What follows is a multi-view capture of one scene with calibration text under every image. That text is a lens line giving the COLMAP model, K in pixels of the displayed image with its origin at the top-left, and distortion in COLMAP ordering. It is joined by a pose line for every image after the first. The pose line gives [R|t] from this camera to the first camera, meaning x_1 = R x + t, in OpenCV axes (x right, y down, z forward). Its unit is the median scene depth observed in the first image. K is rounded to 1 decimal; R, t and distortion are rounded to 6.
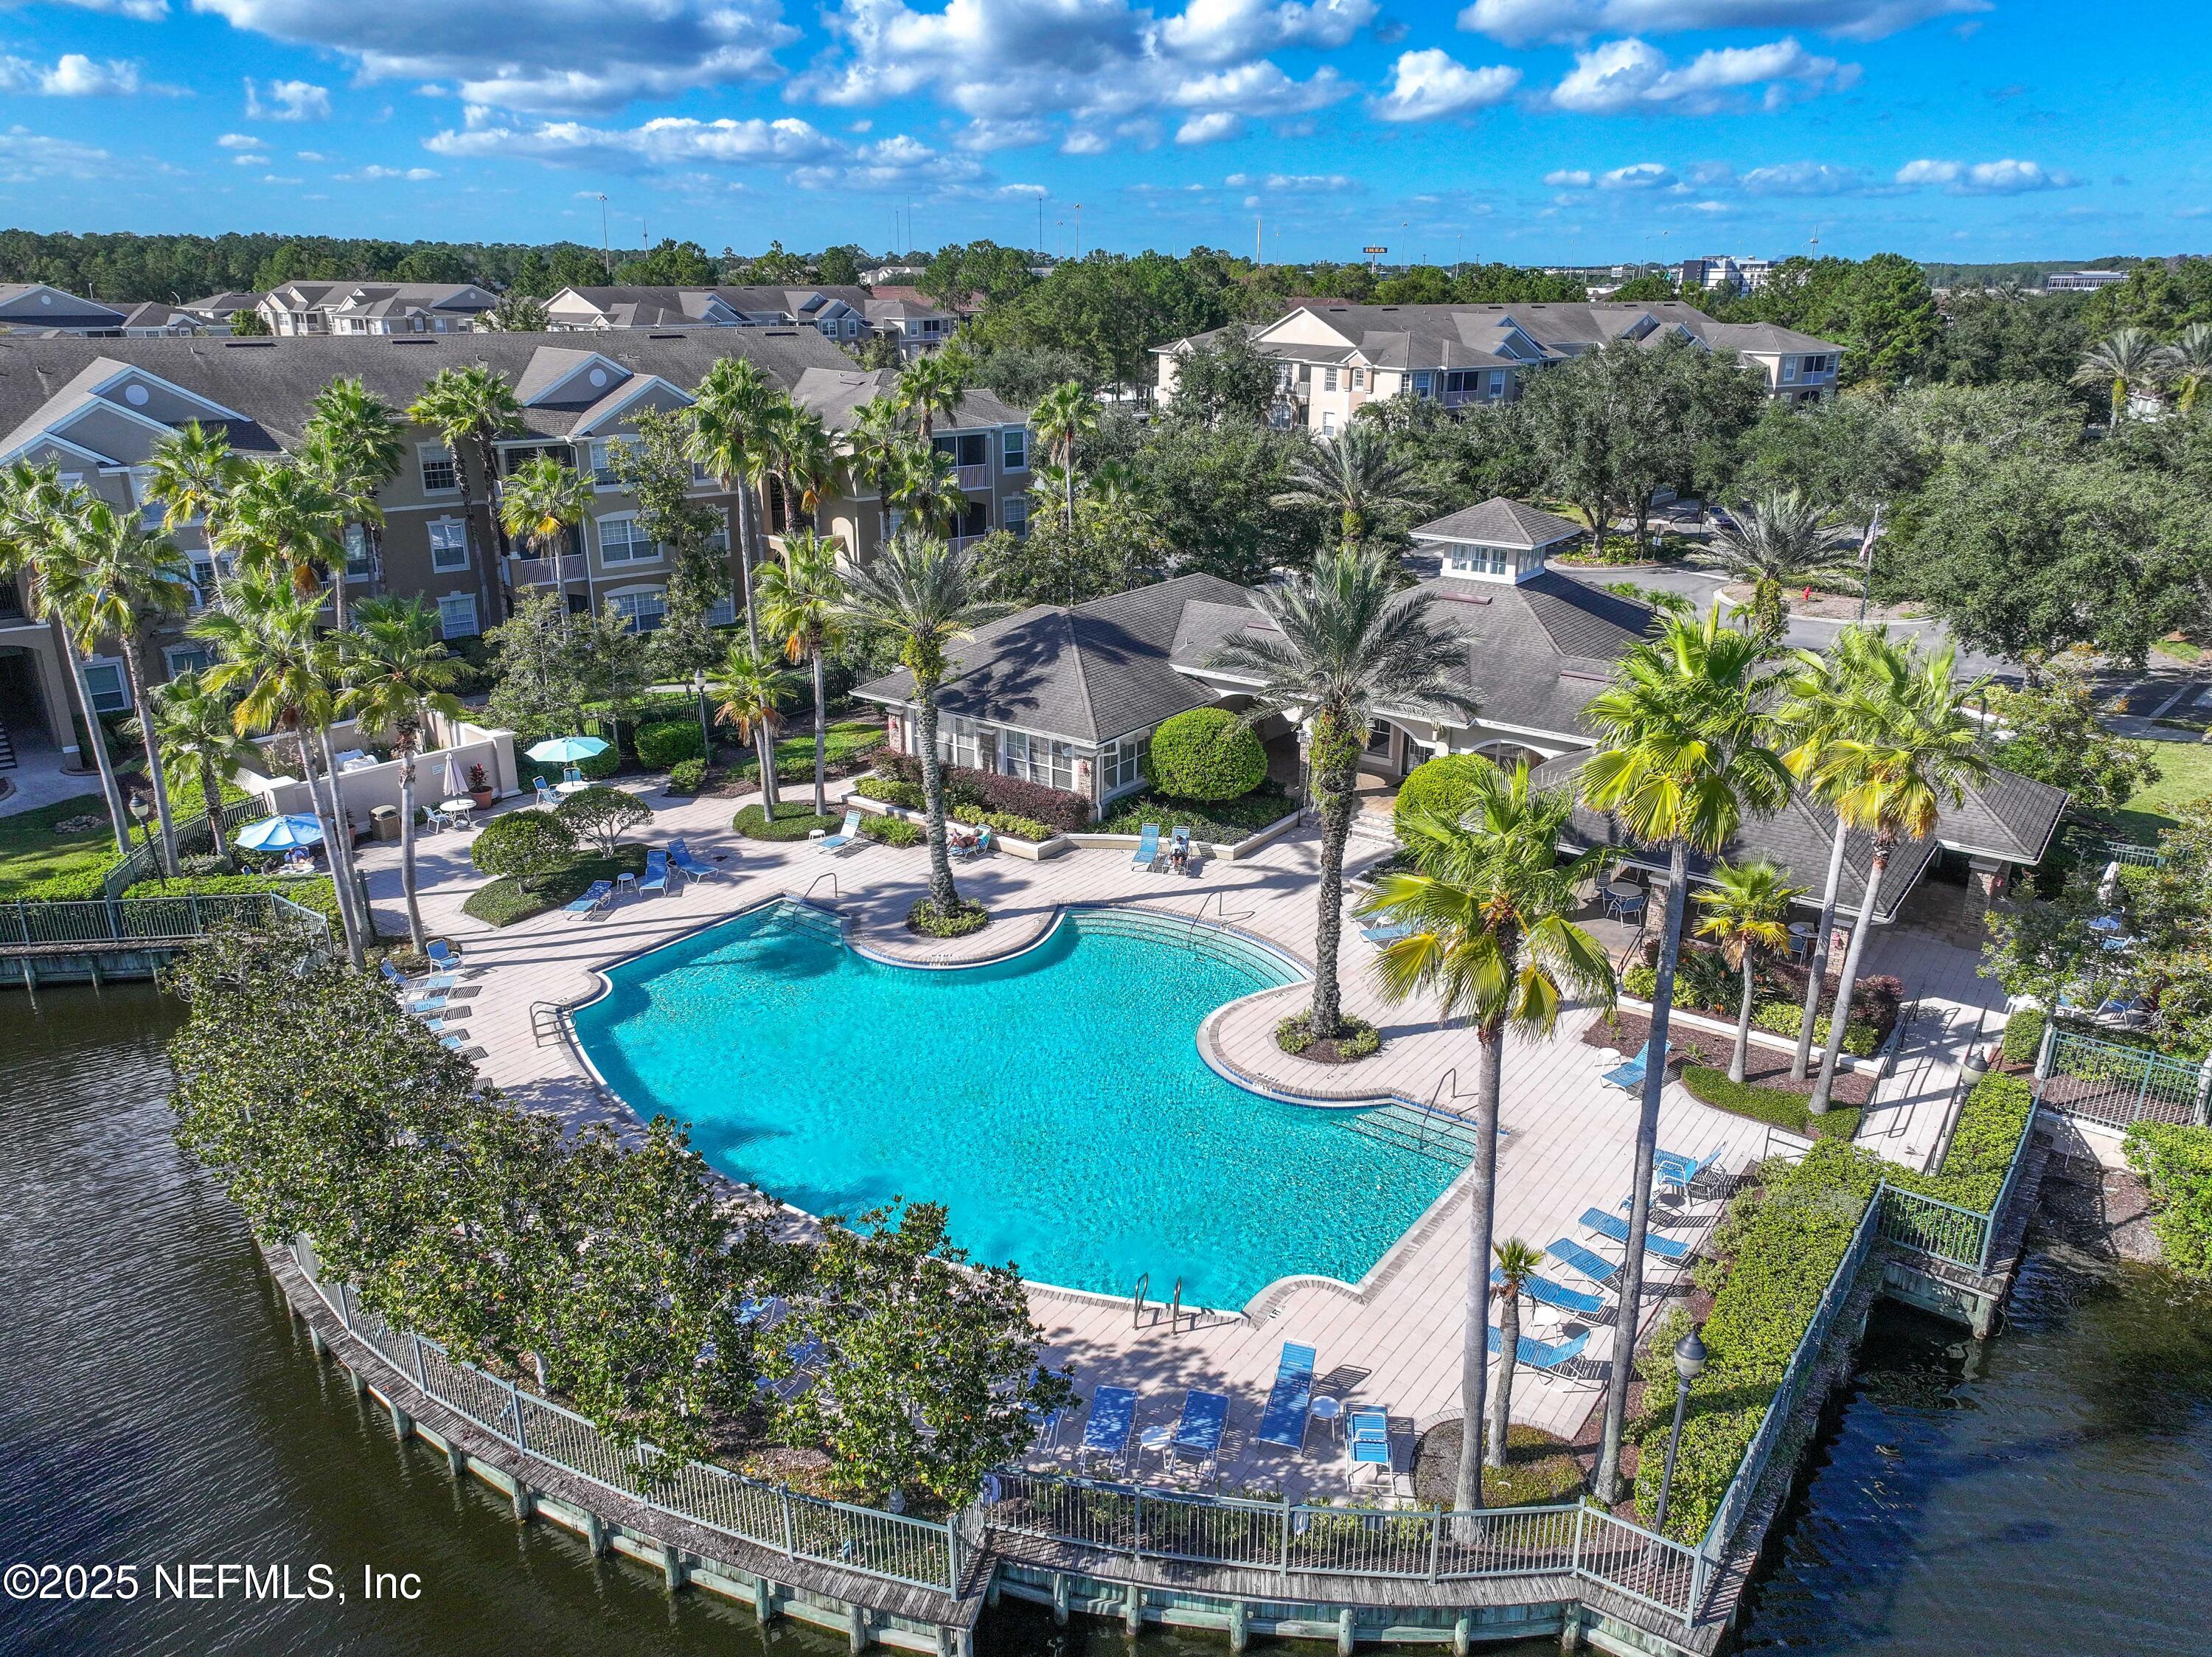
lens RADIAL K [[1519.8, 0, 1106.0], [0, 1519.8, 828.5], [0, 0, 1]] dist [-0.021623, 0.026561]
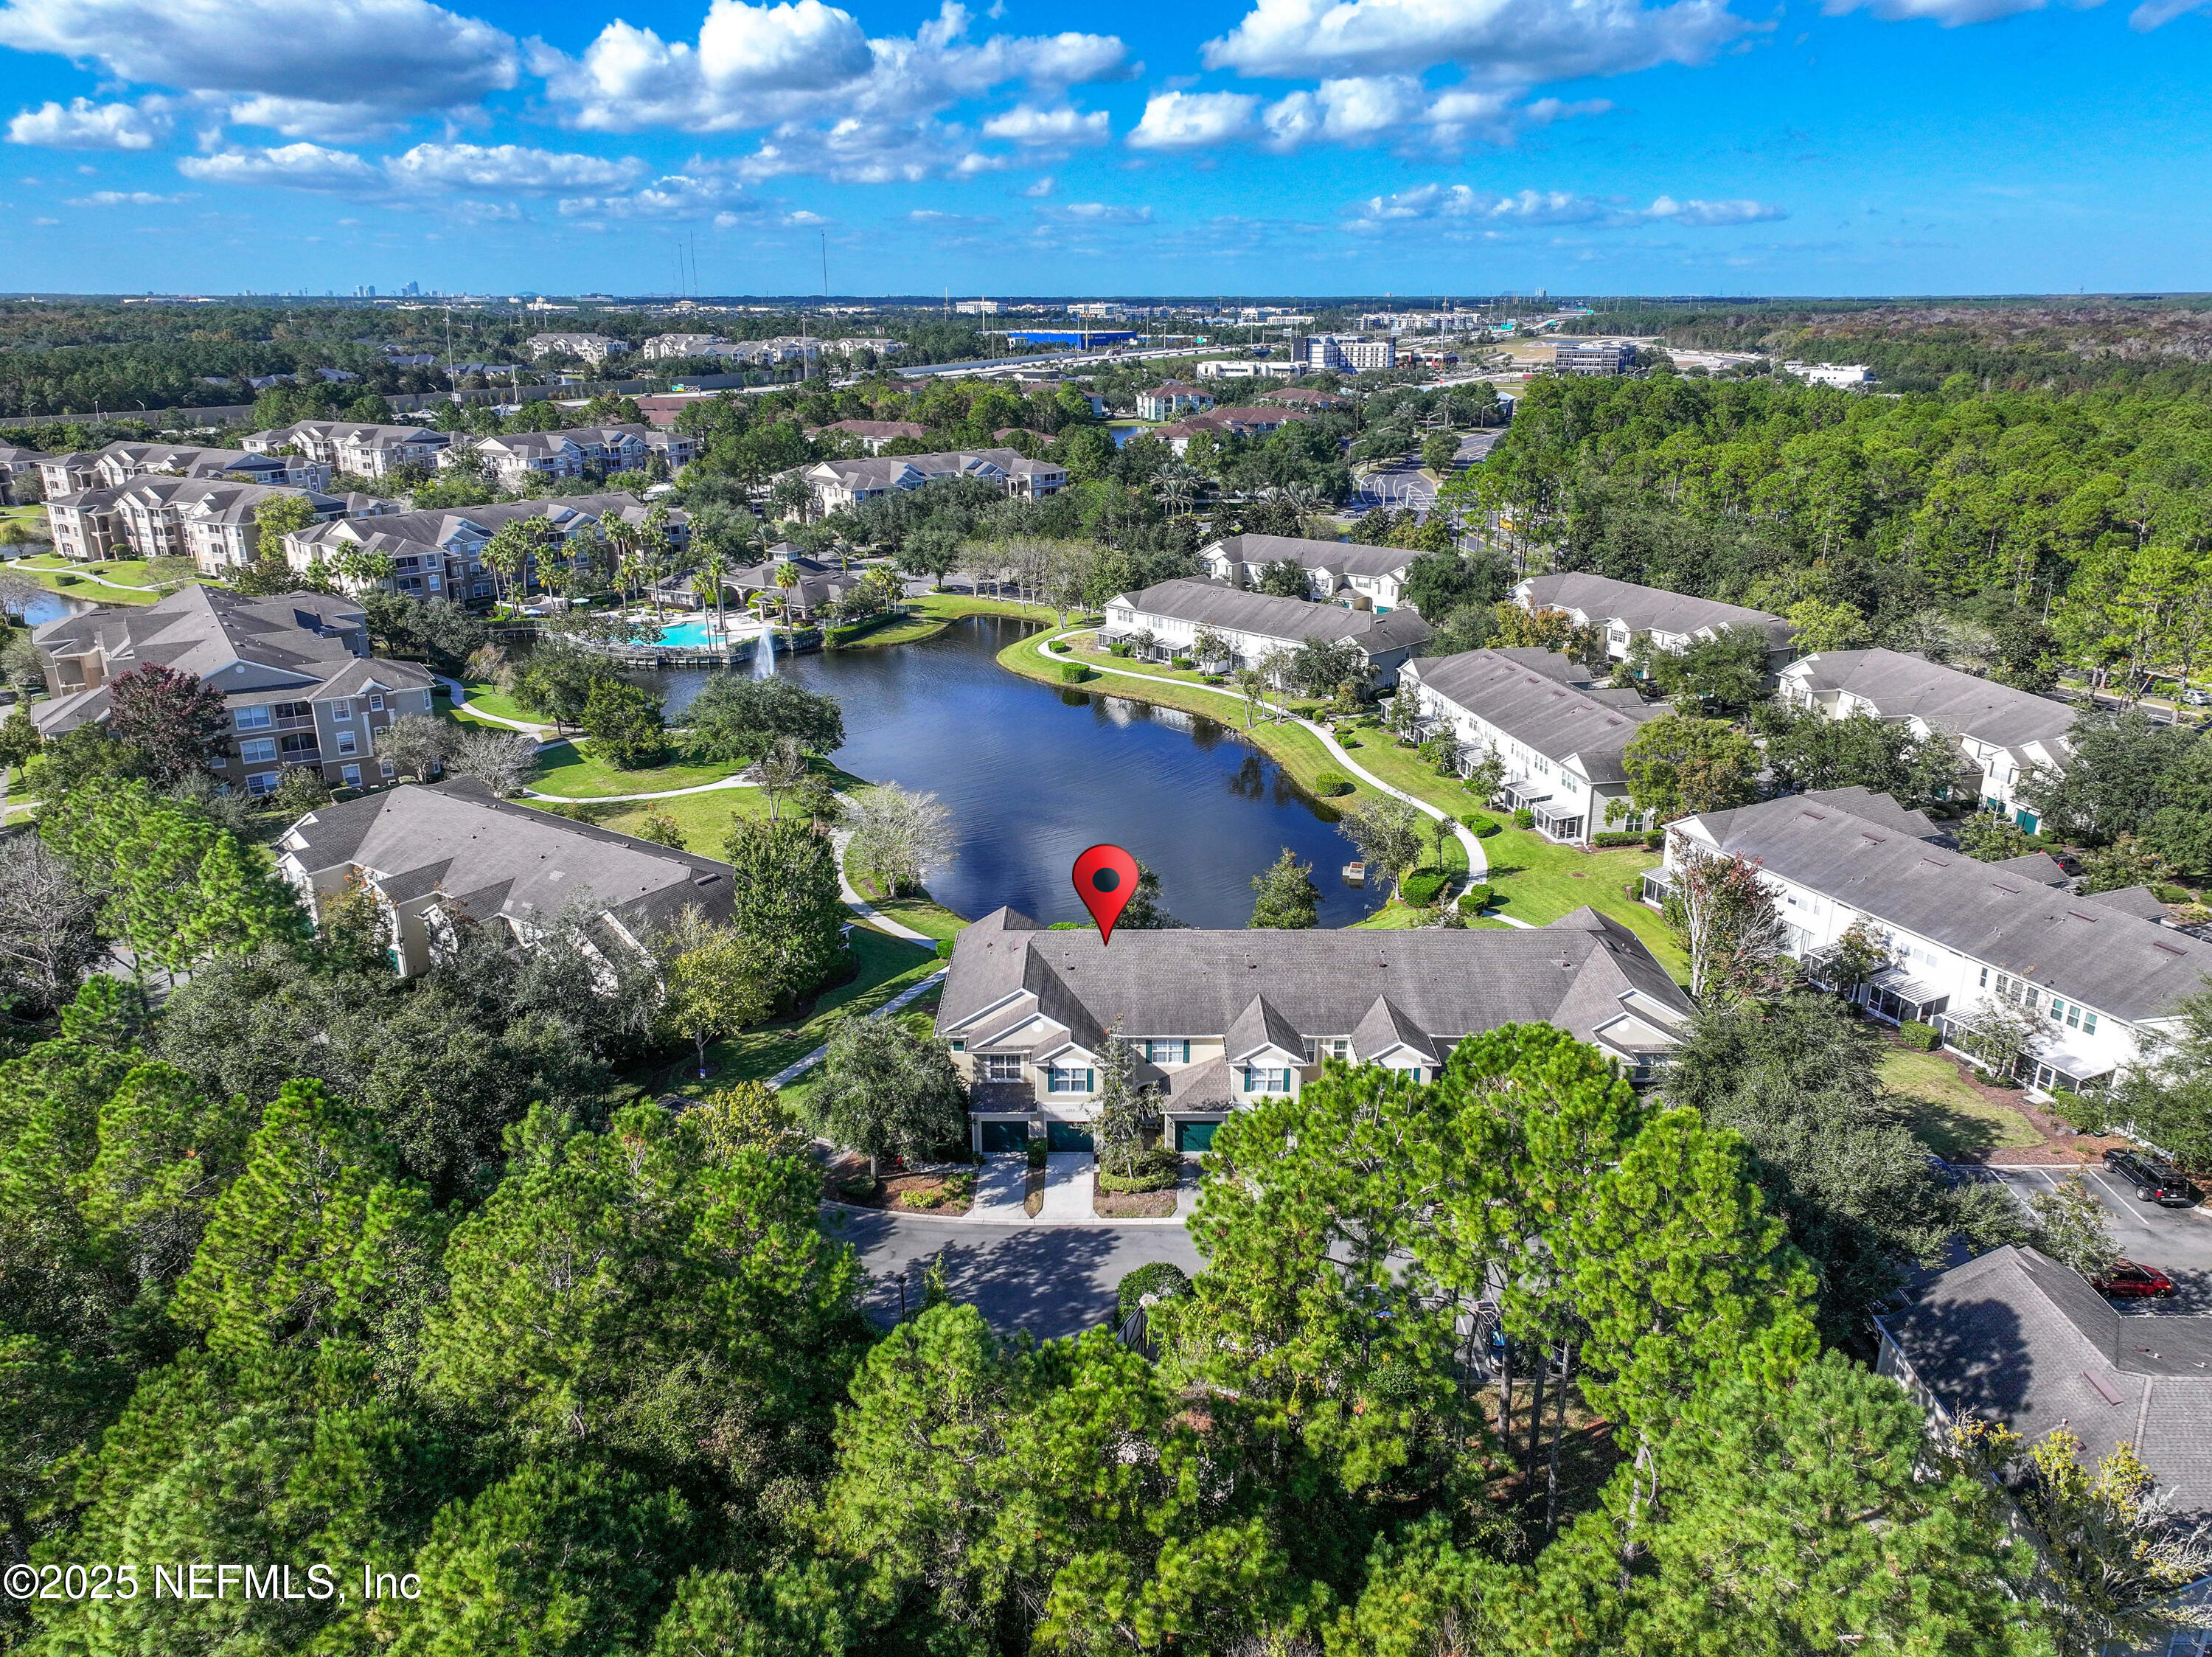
lens RADIAL K [[1538.6, 0, 1106.0], [0, 1538.6, 828.5], [0, 0, 1]] dist [-0.000589, 0.010010]
pose [[0.992186, -0.045736, 0.116087, 0.737990], [0.047836, 0.998737, -0.015370, 0.882708], [-0.115237, 0.020803, 0.993120, -4.282703]]
